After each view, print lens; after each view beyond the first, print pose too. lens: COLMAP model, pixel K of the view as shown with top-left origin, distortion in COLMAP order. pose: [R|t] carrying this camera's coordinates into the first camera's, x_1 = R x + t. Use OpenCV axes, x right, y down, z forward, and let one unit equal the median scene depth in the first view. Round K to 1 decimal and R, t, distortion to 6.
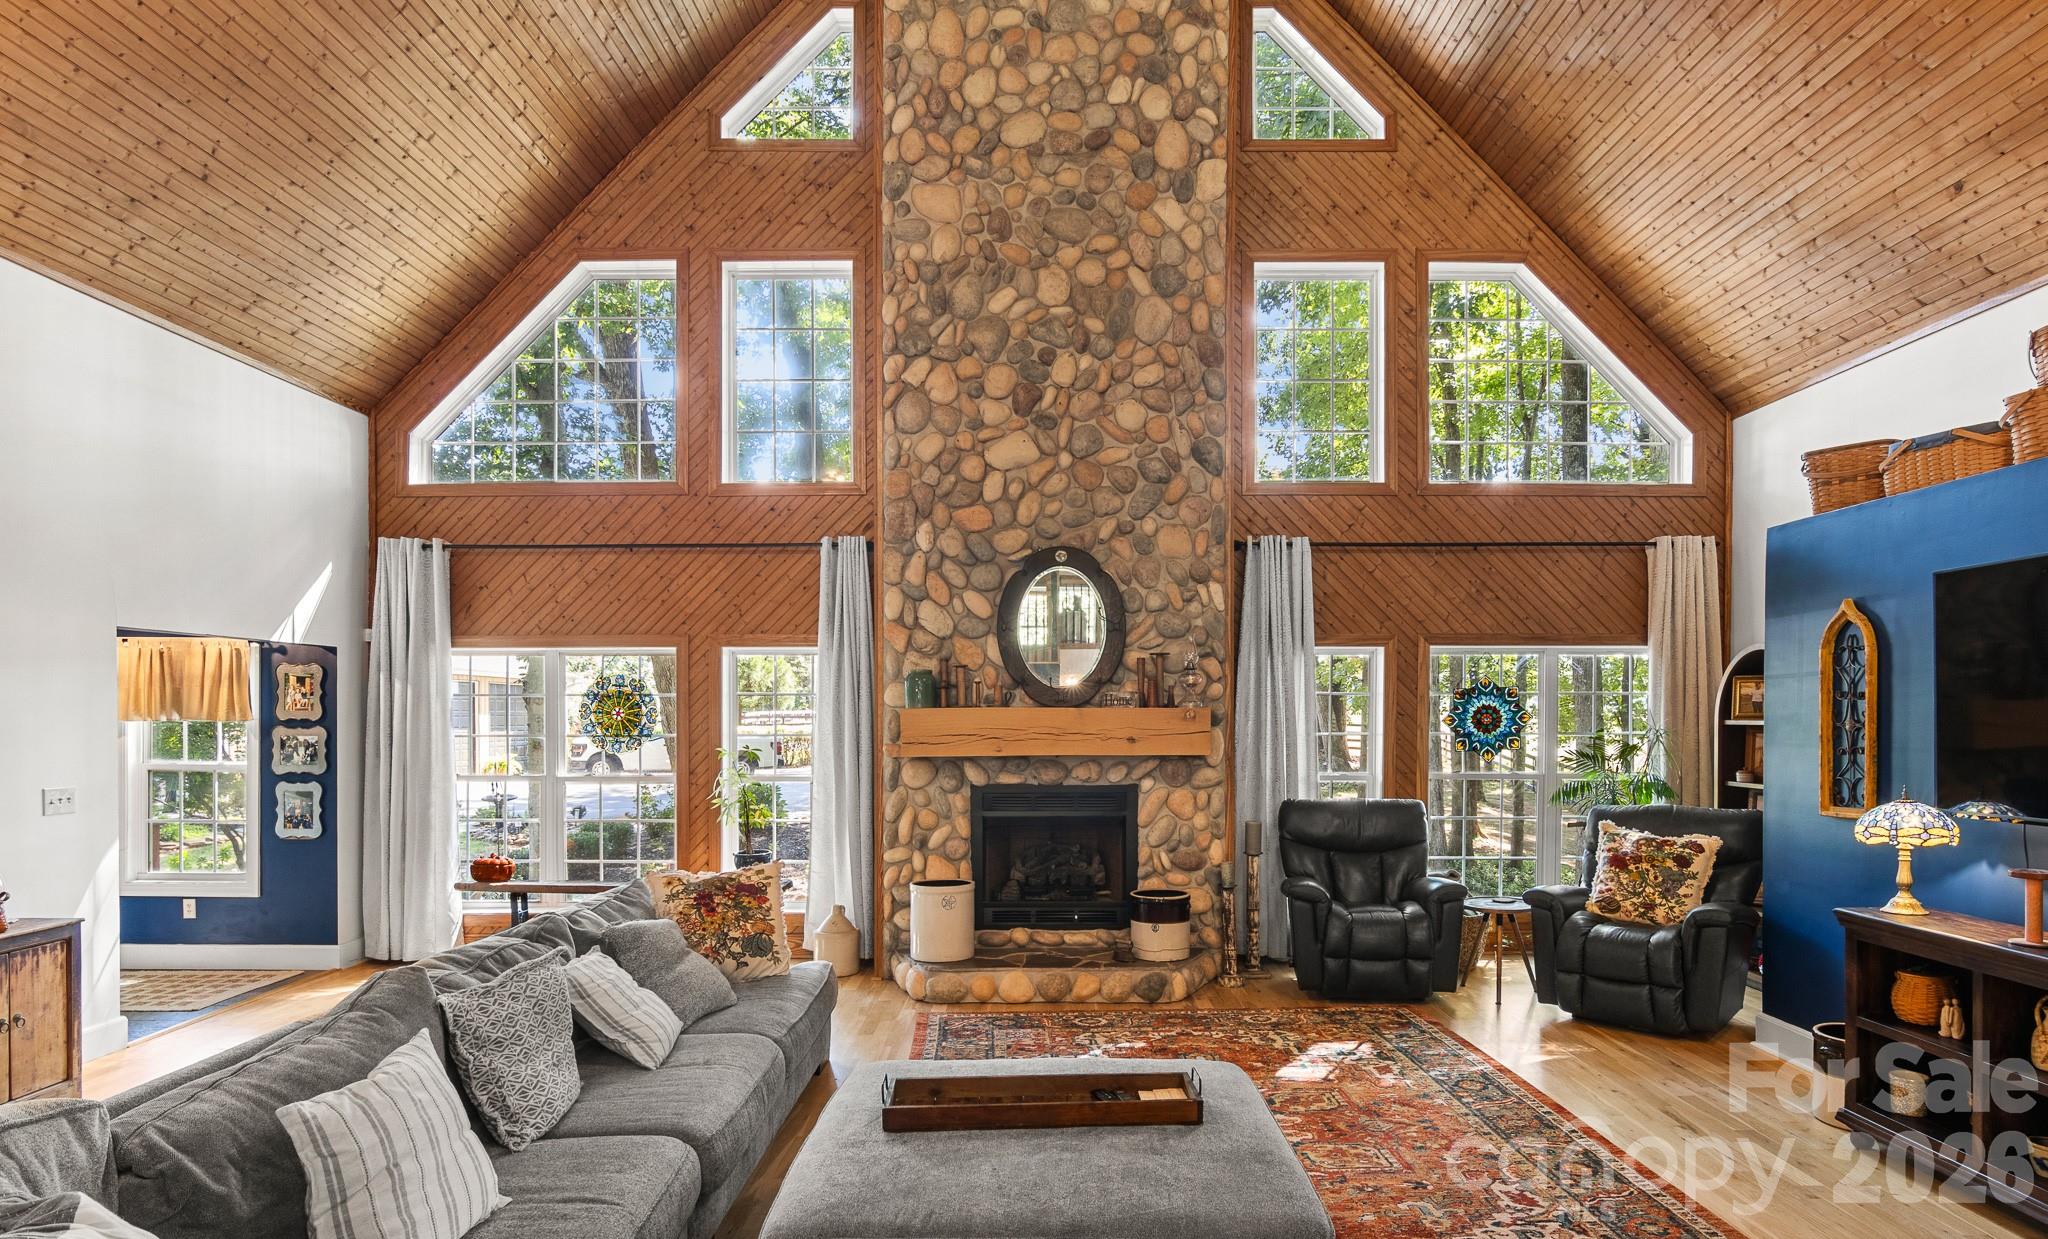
lens RADIAL K [[1136.2, 0, 1074.7], [0, 1136.2, 723.4], [0, 0, 1]] dist [-0.002759, -0.001344]
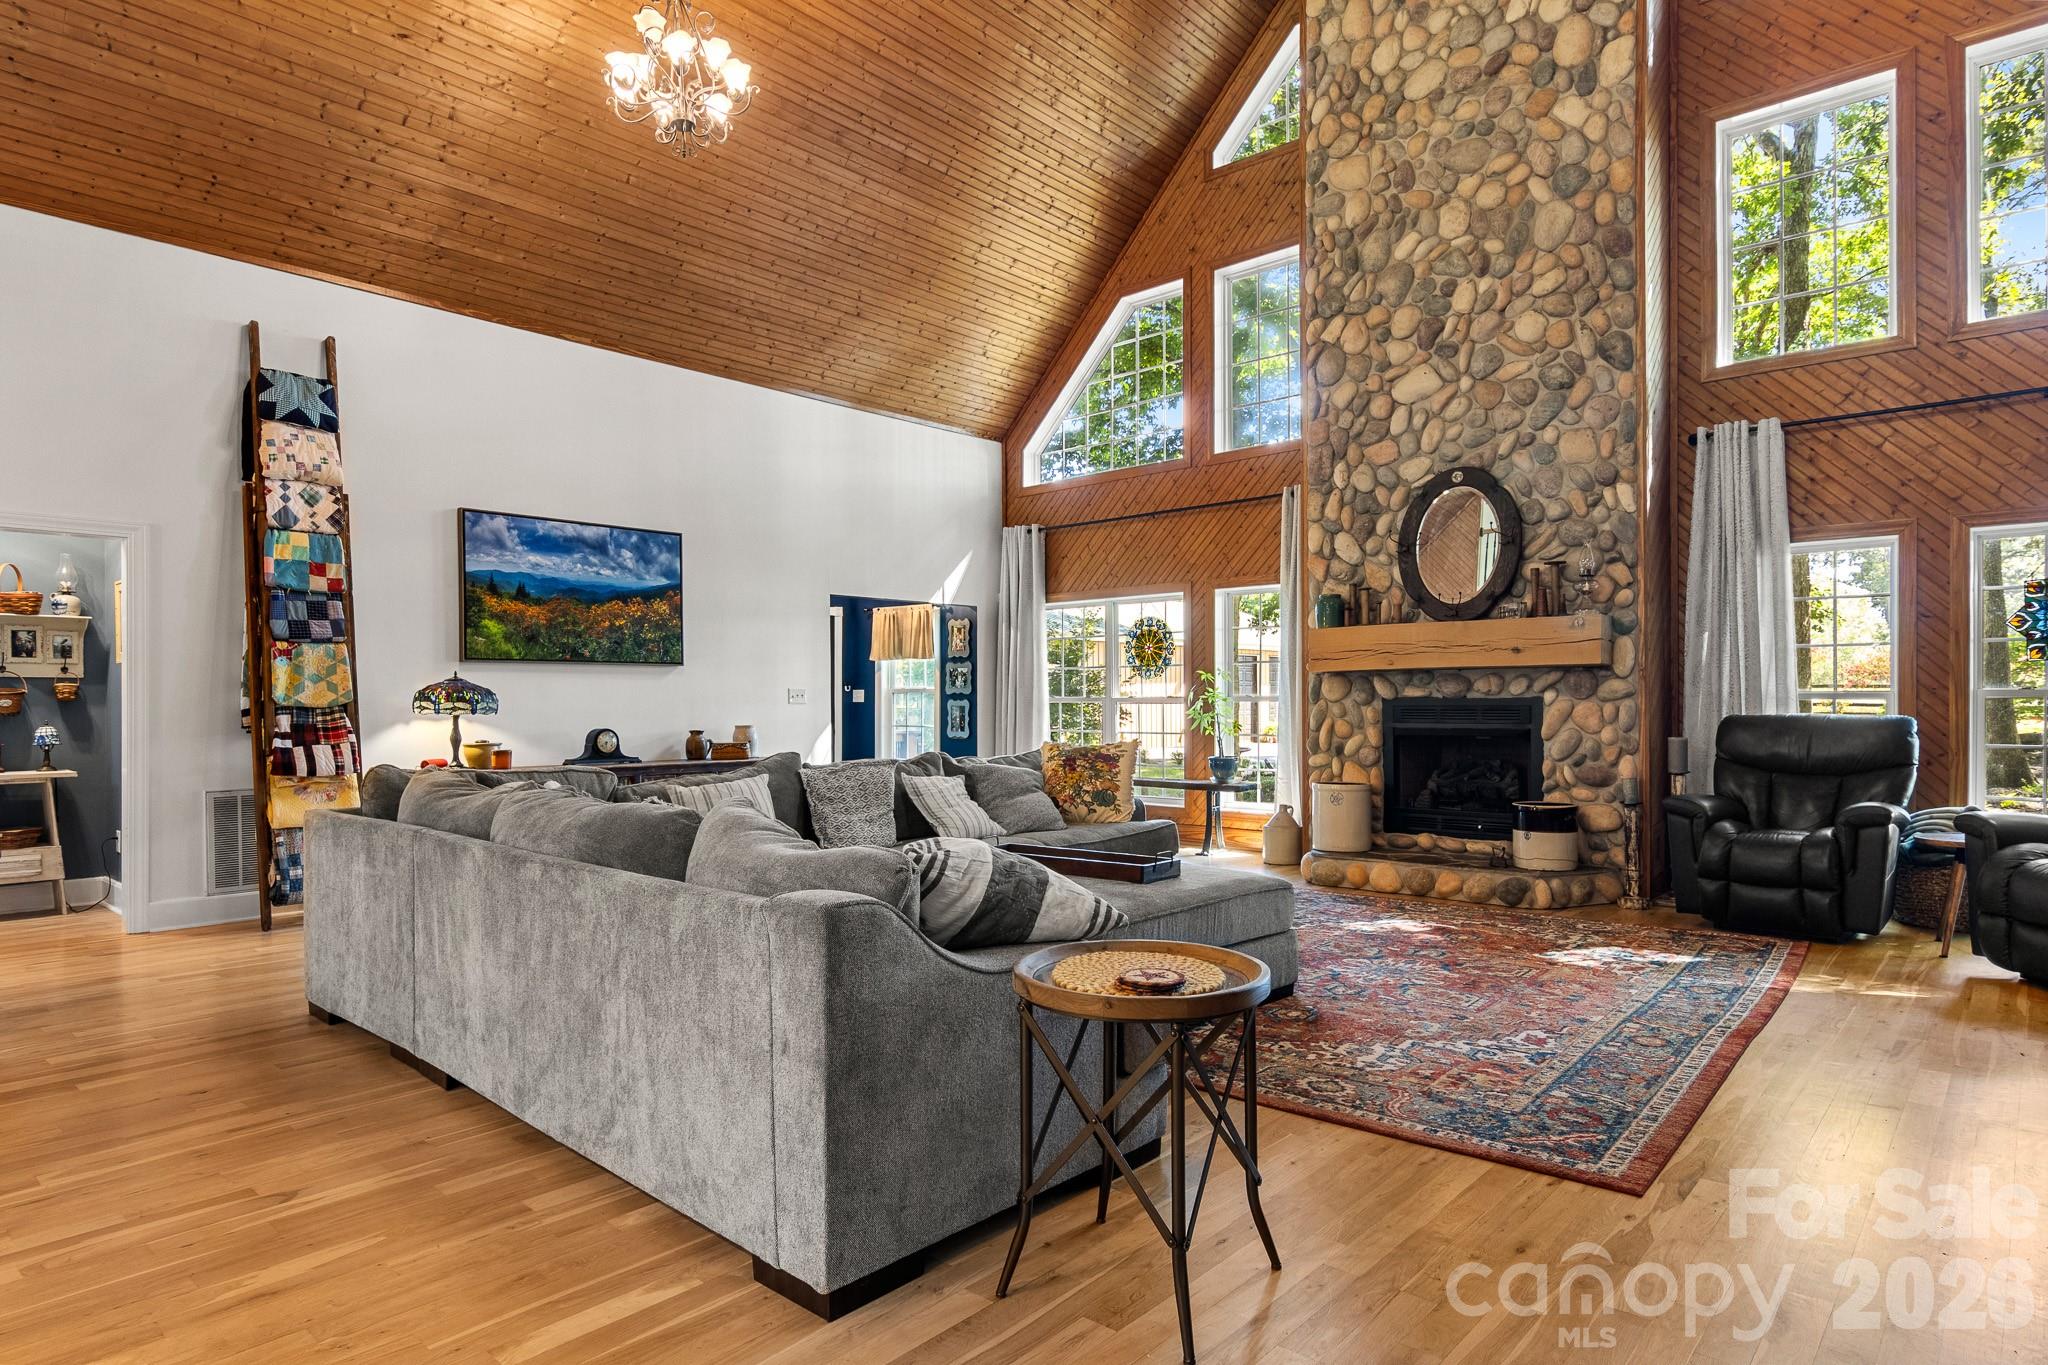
lens RADIAL K [[1179.1, 0, 1040.6], [0, 1179.1, 701.7], [0, 0, 1]] dist [-0.003325, 0.002945]
pose [[0.737215, -0.003730, -0.675648, 0.430875], [0.000071, 0.999985, -0.005443, 0.063771], [0.675658, 0.003965, 0.737204, -0.052281]]
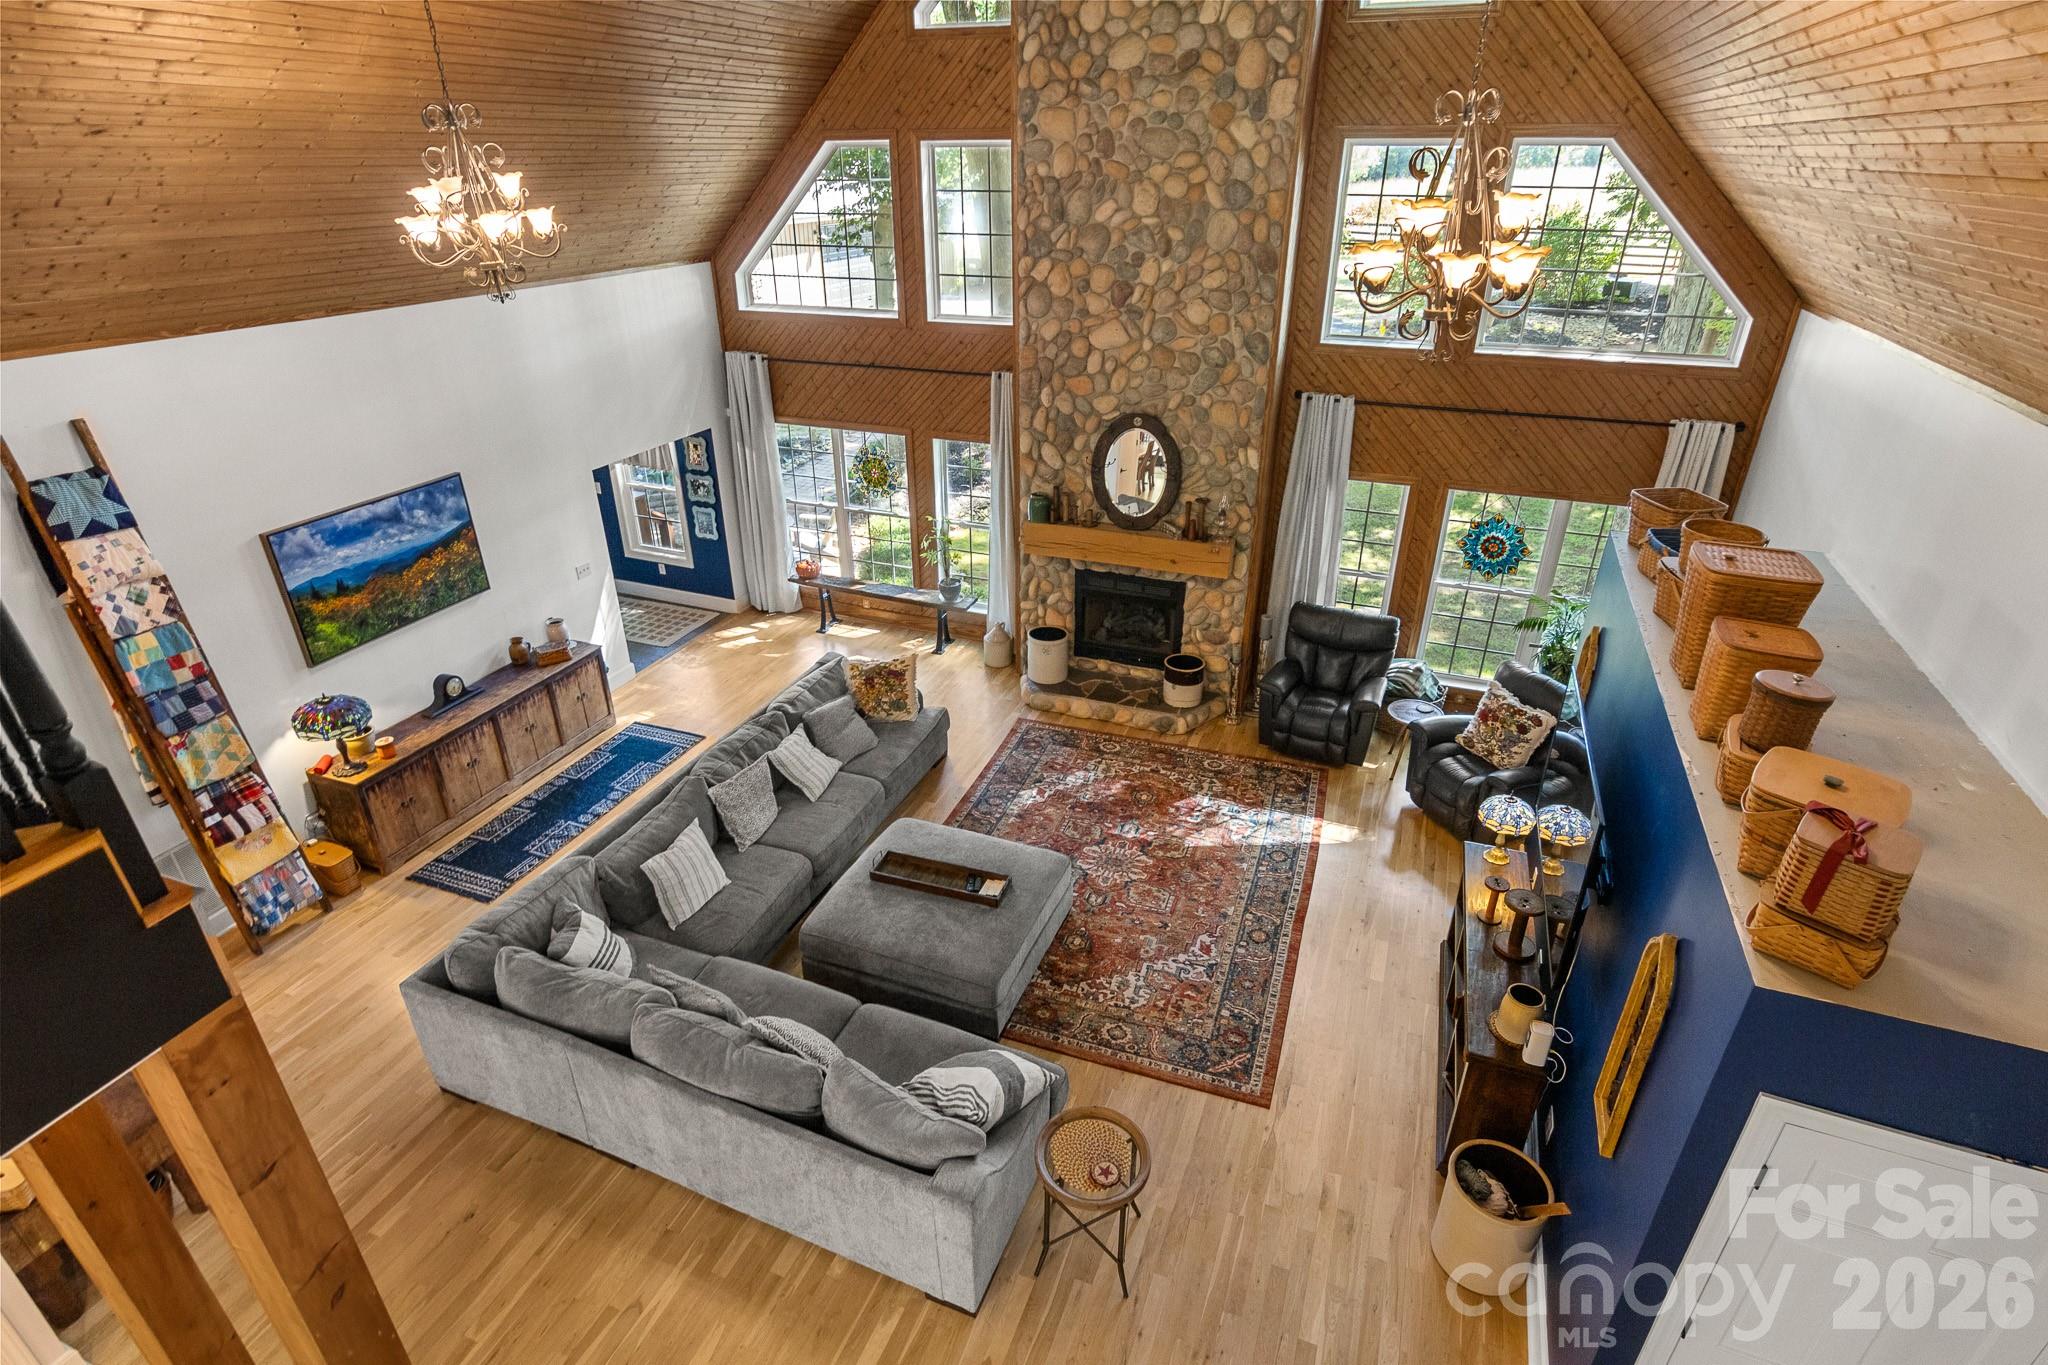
lens RADIAL K [[1062.1, 0, 1050.9], [0, 1062.1, 695.1], [0, 0, 1]] dist [0.001135, 0.000292]
pose [[0.927719, 0.180764, -0.326590, 0.363069], [-0.010489, 0.887201, 0.461263, -0.438663], [0.373131, -0.424497, 0.824970, -0.226869]]
